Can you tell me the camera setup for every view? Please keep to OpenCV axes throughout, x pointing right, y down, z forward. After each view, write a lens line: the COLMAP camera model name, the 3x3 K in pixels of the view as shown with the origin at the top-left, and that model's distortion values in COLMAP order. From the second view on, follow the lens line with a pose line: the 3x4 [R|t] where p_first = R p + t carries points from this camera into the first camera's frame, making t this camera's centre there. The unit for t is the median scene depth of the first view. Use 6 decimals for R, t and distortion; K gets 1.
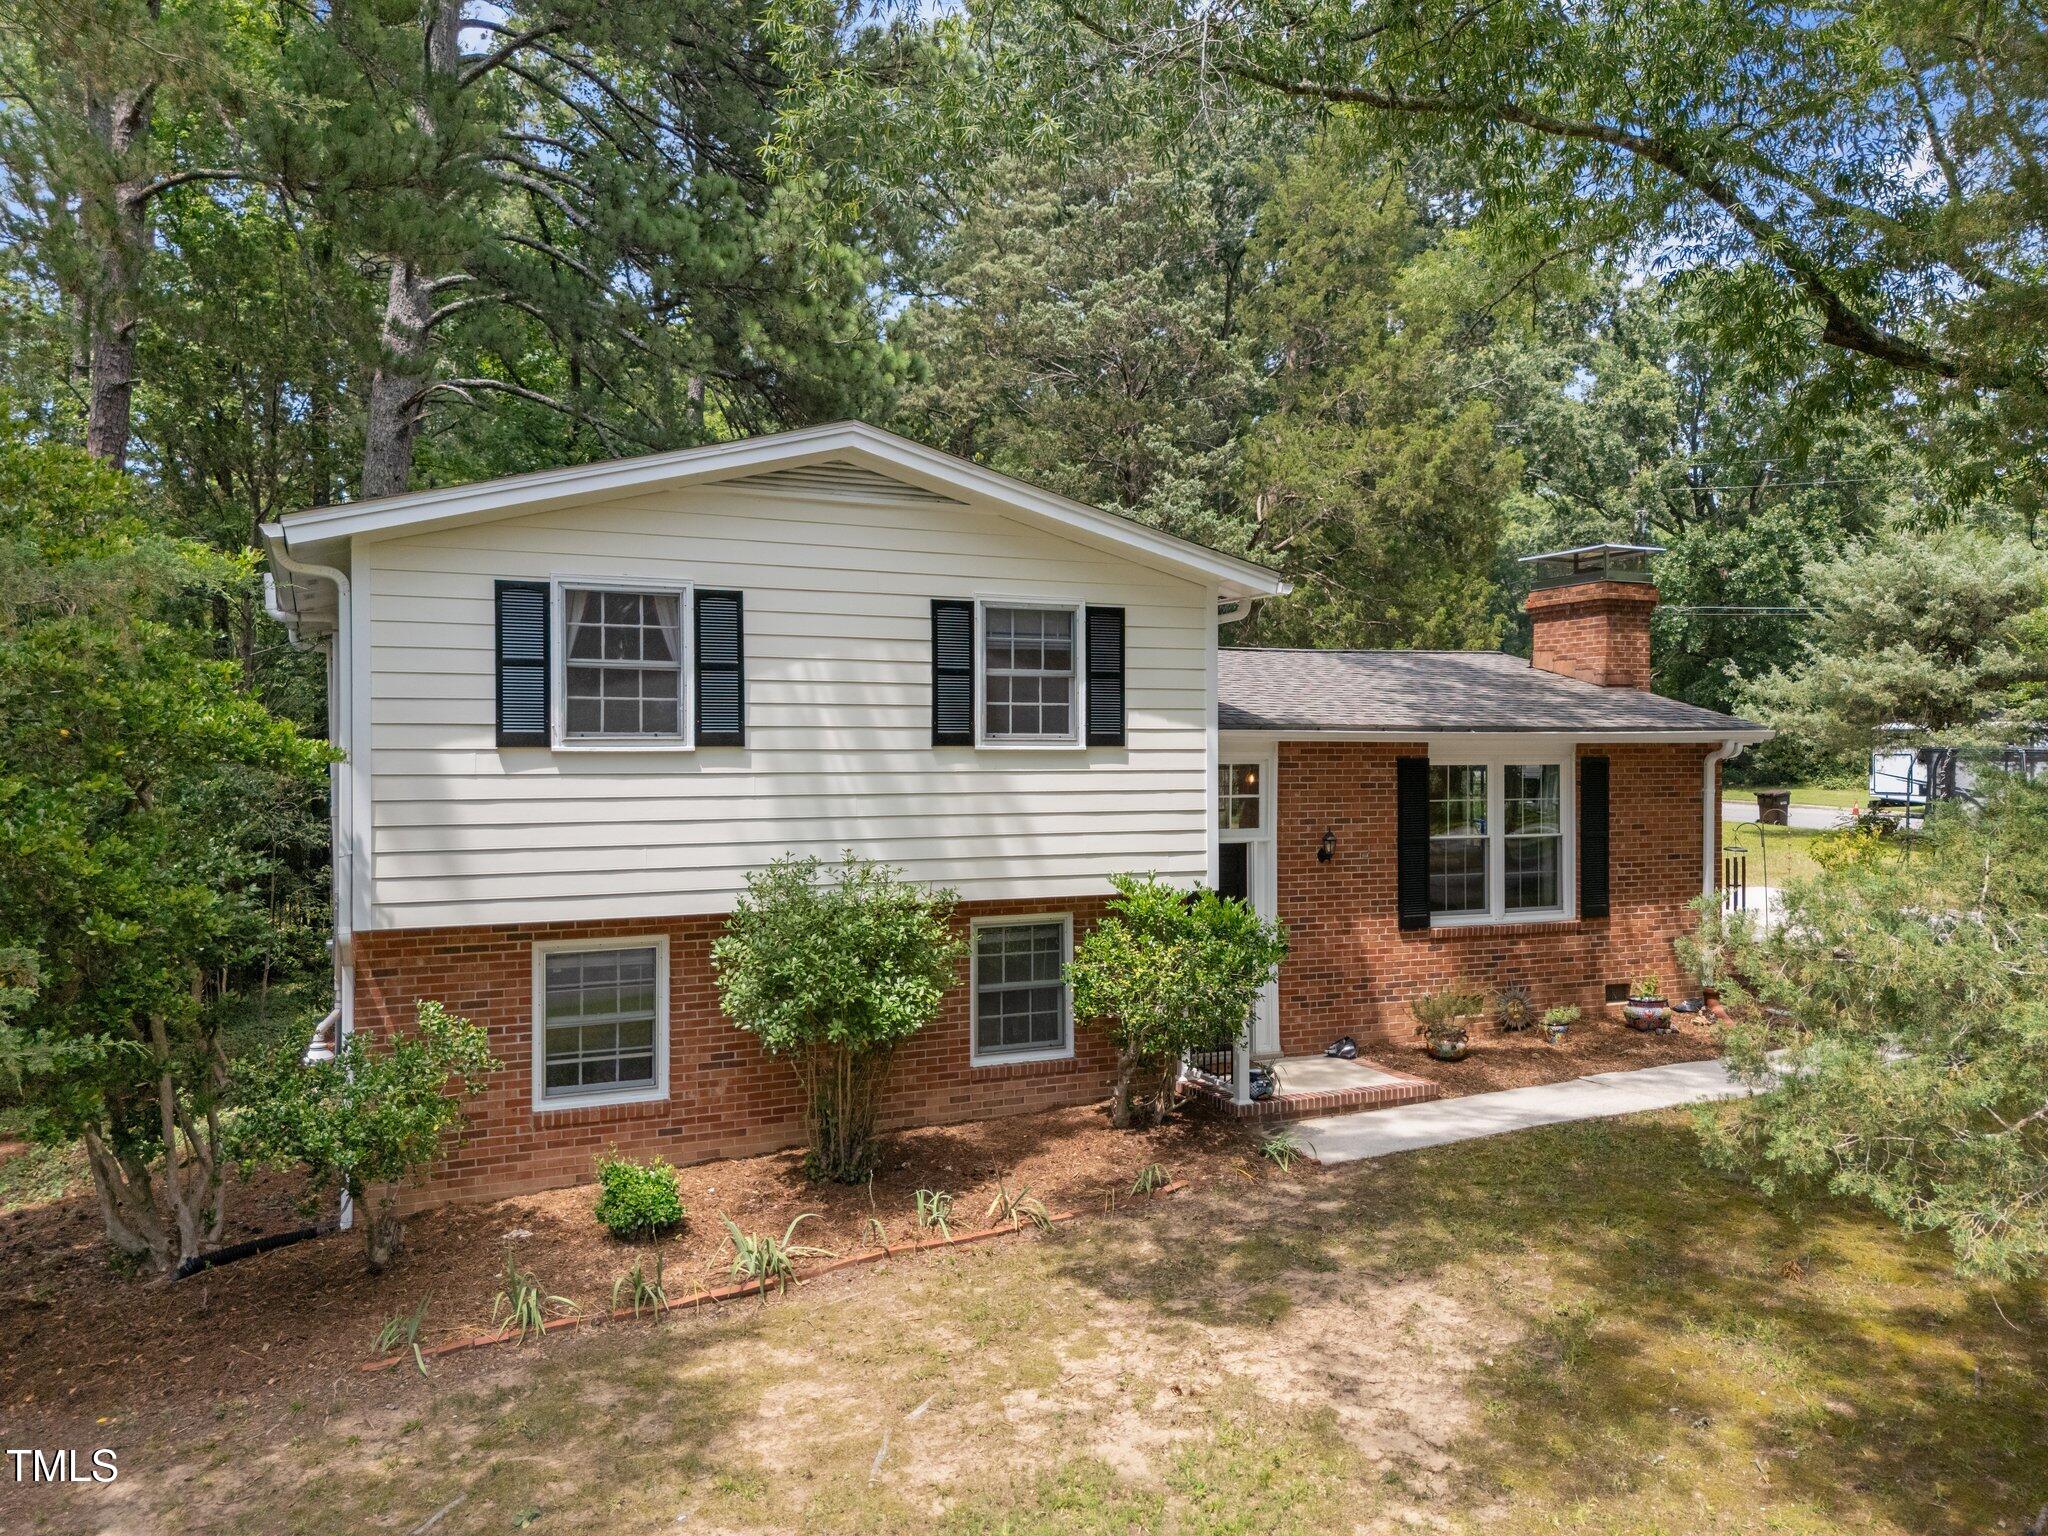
lens RADIAL K [[1548.6, 0, 1036.5], [0, 1548.6, 780.9], [0, 0, 1]] dist [0.079994, -0.030331]
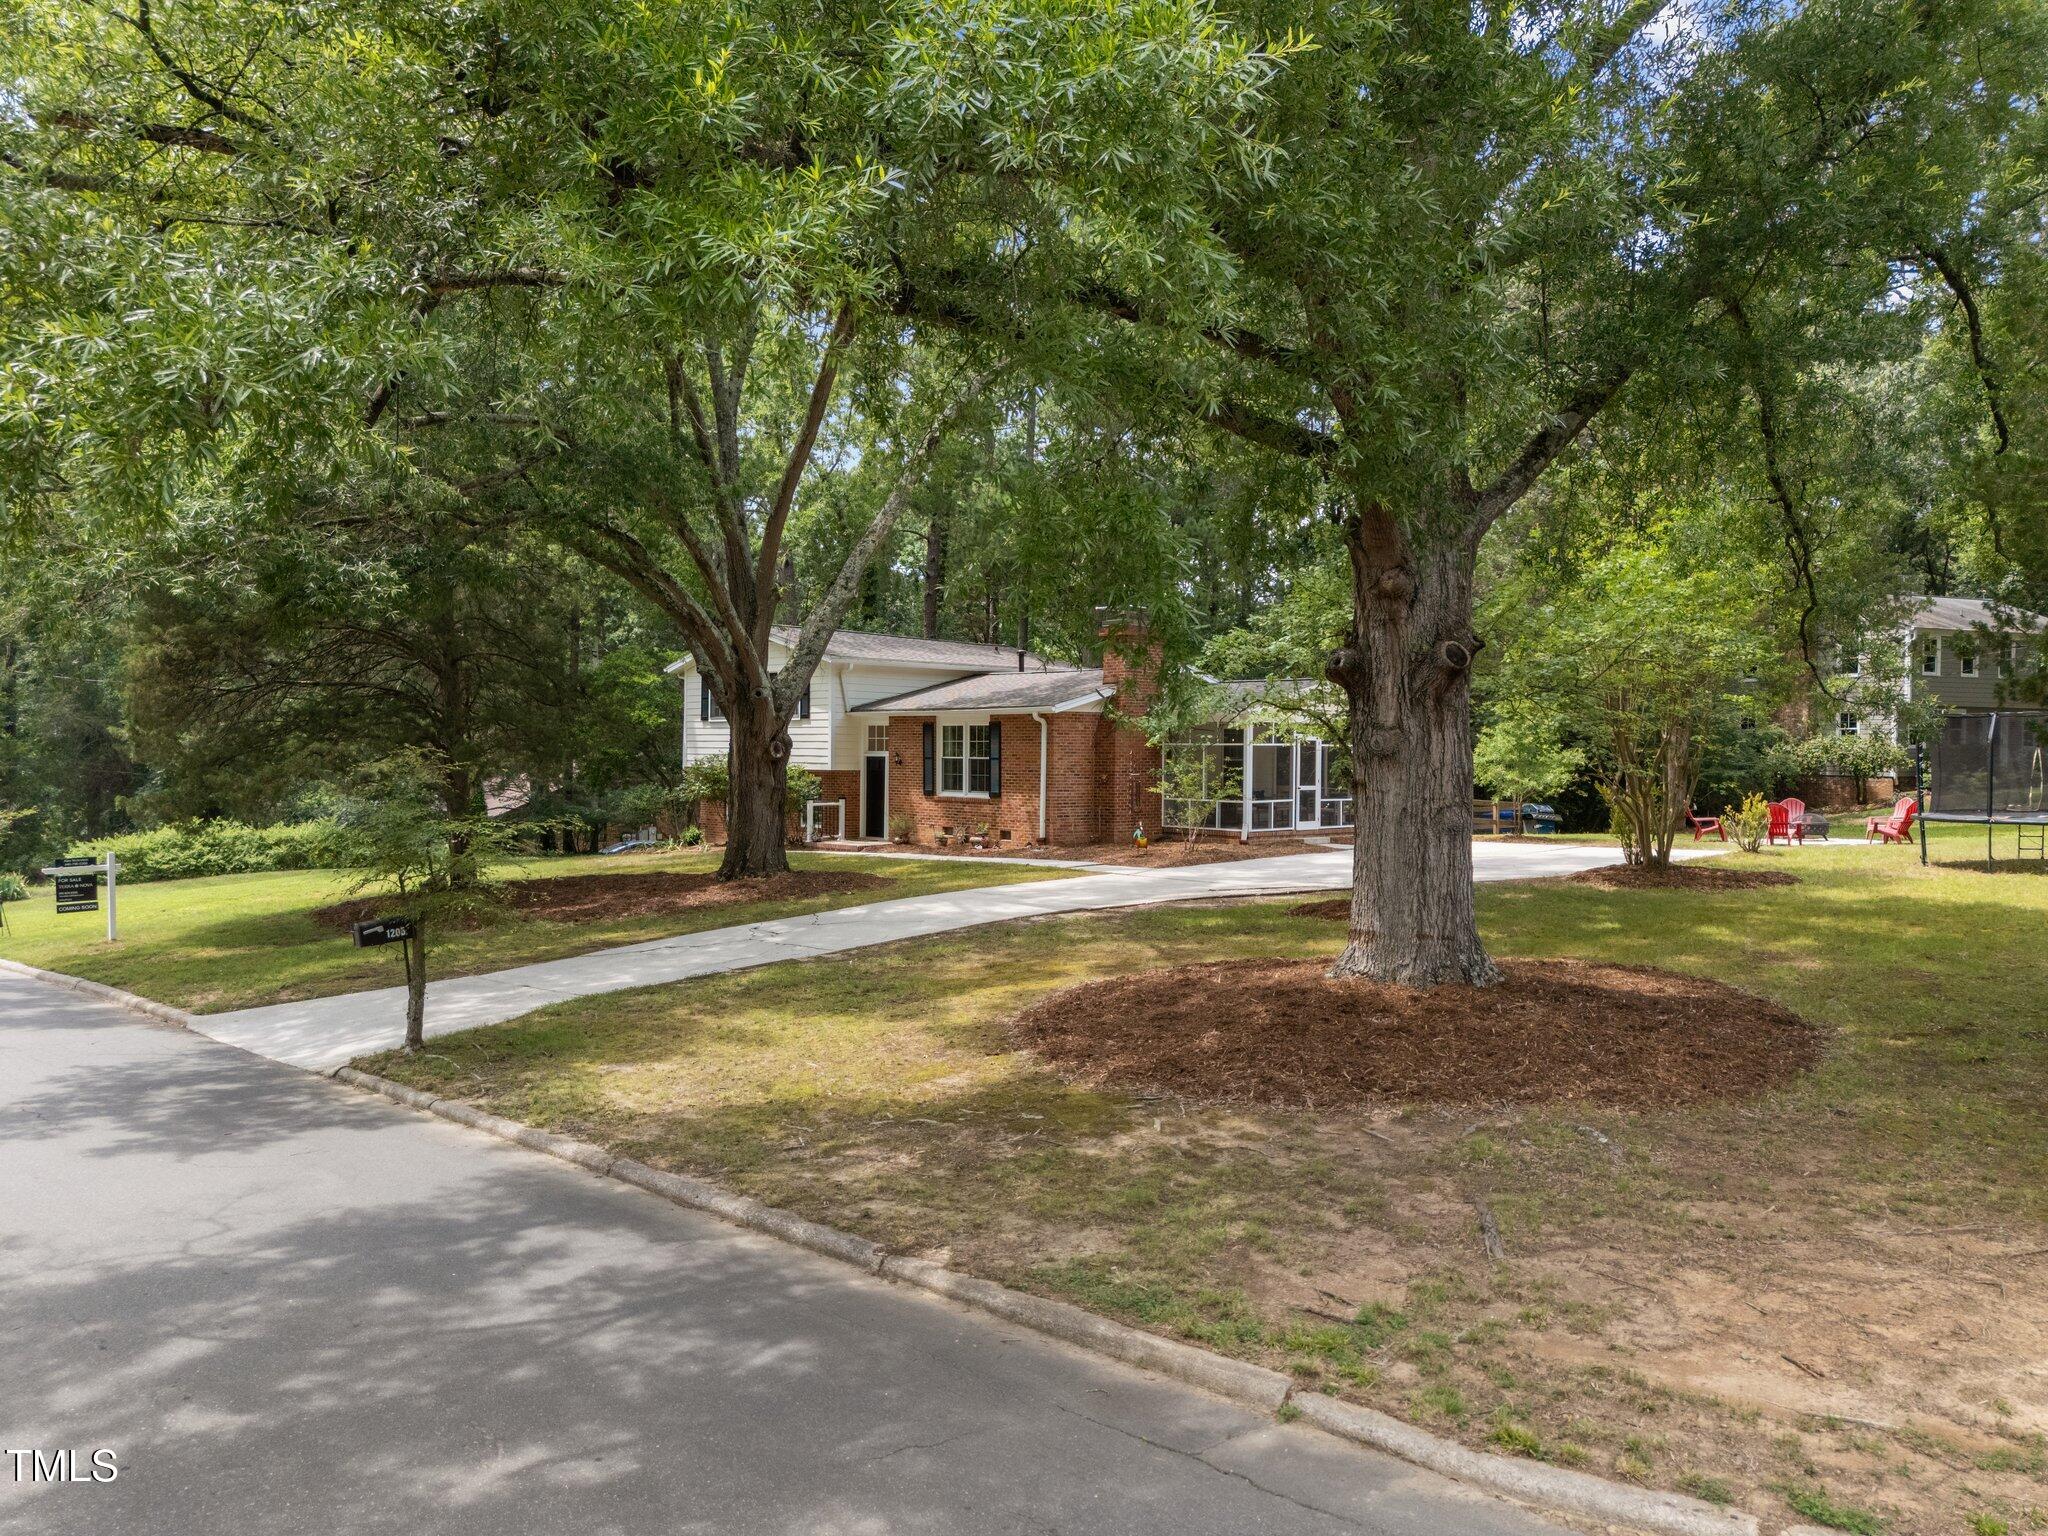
lens RADIAL K [[1548.6, 0, 1022.8], [0, 1548.6, 752.9], [0, 0, 1]] dist [0.079994, -0.030331]
pose [[0.332494, 0.022843, -0.942829, 2.894975], [-0.002604, 0.999725, 0.023303, -0.027505], [0.943102, -0.005293, 0.332462, 0.420102]]
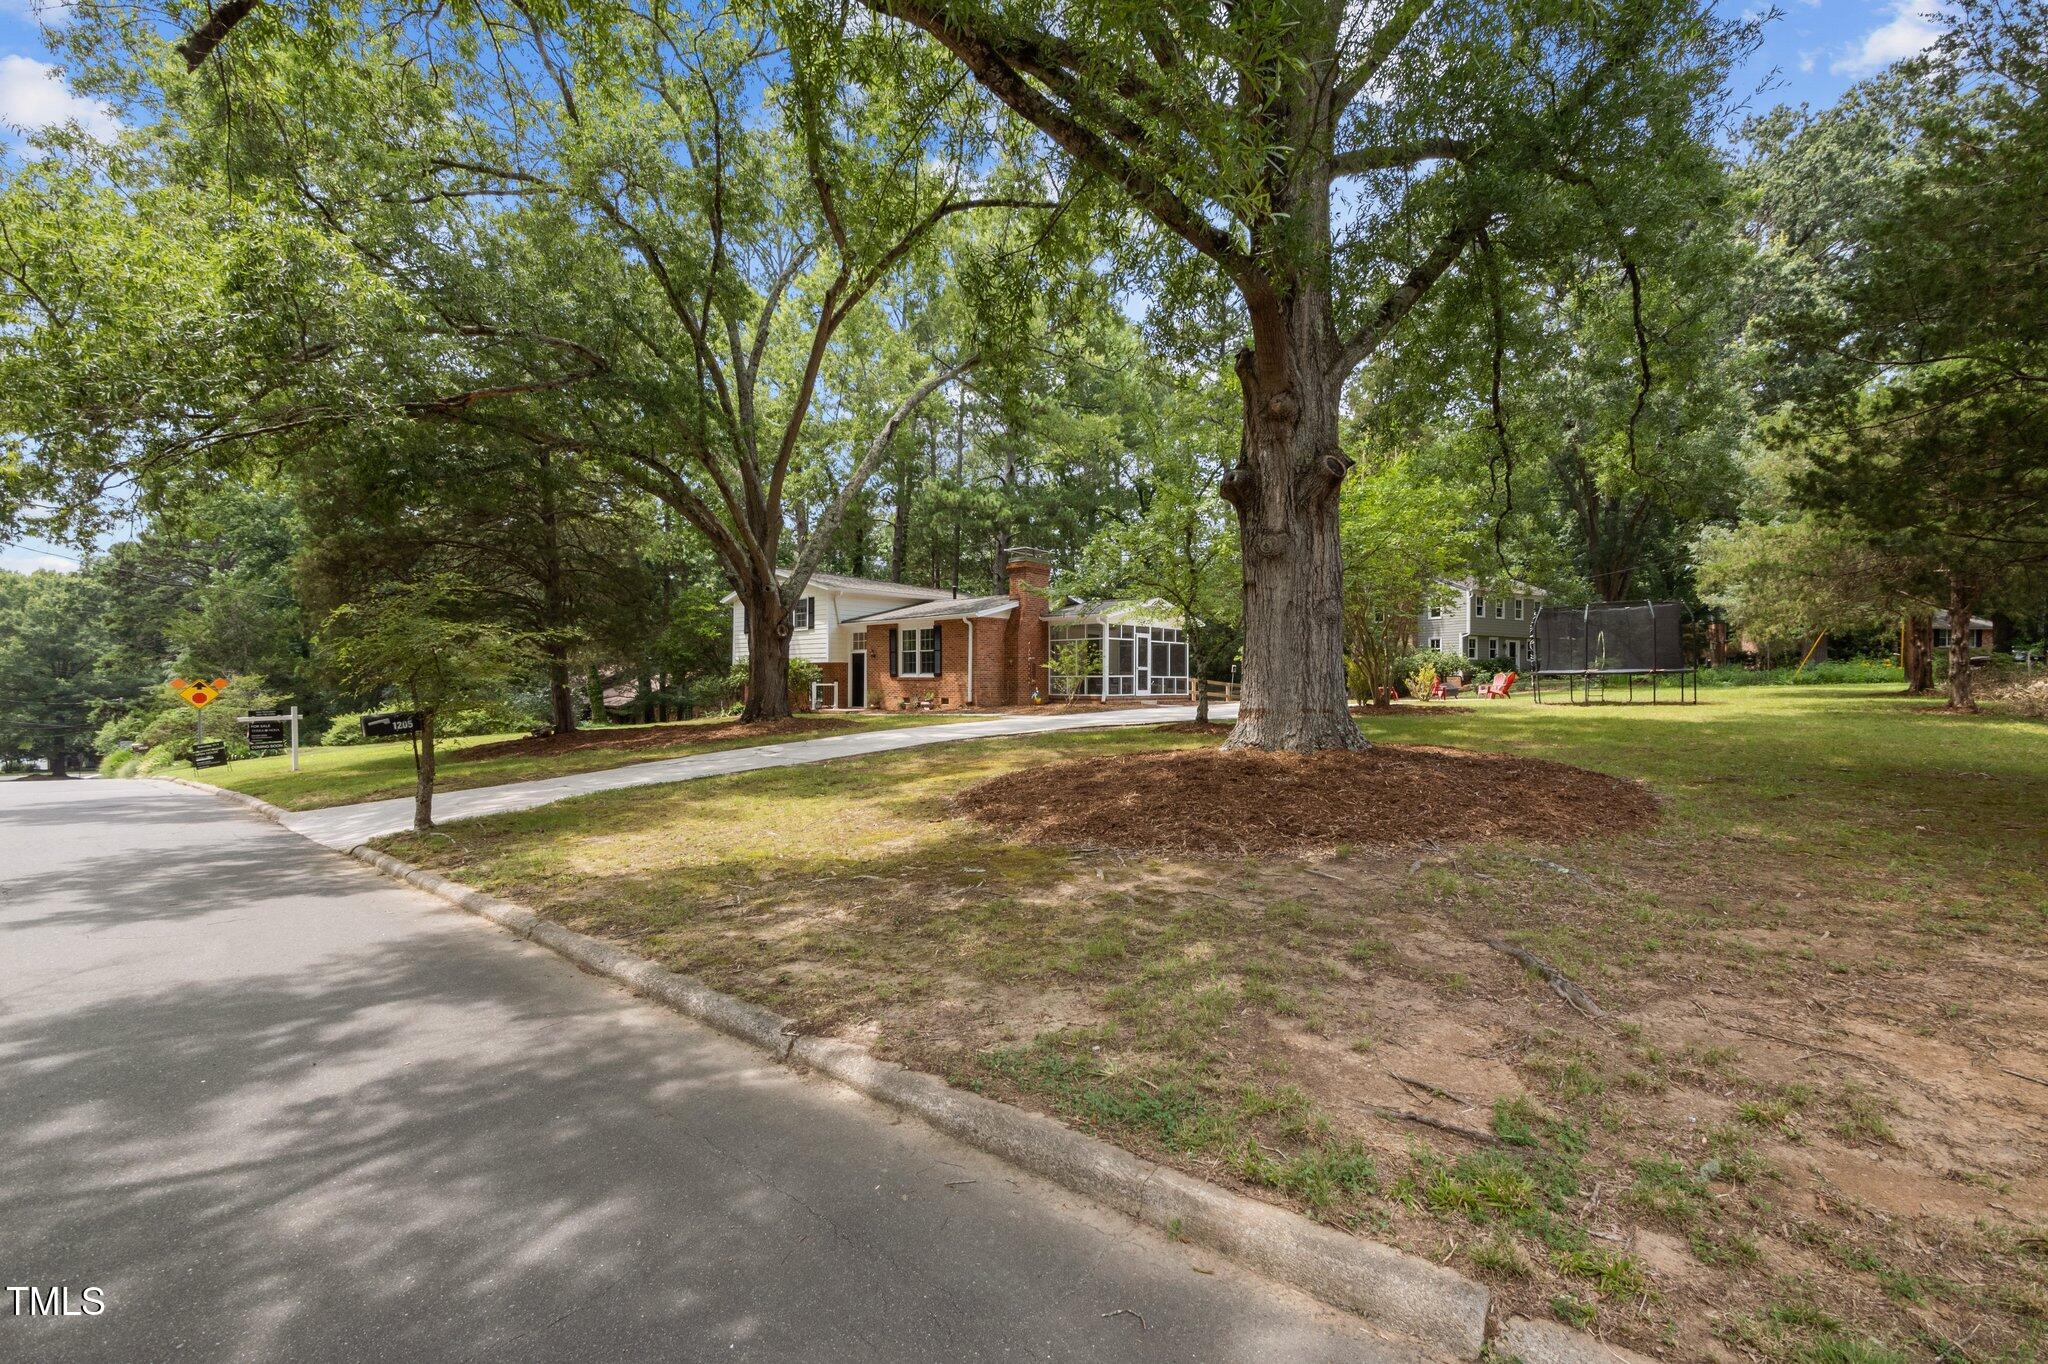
lens RADIAL K [[859.8, 0, 1031.0], [0, 859.8, 677.7], [0, 0, 1]] dist [0.001687, 0.000736]
pose [[0.415640, 0.007606, -0.909497, 2.502855], [0.000057, 0.999965, 0.008389, 0.093866], [0.909529, -0.003538, 0.415625, 0.551874]]
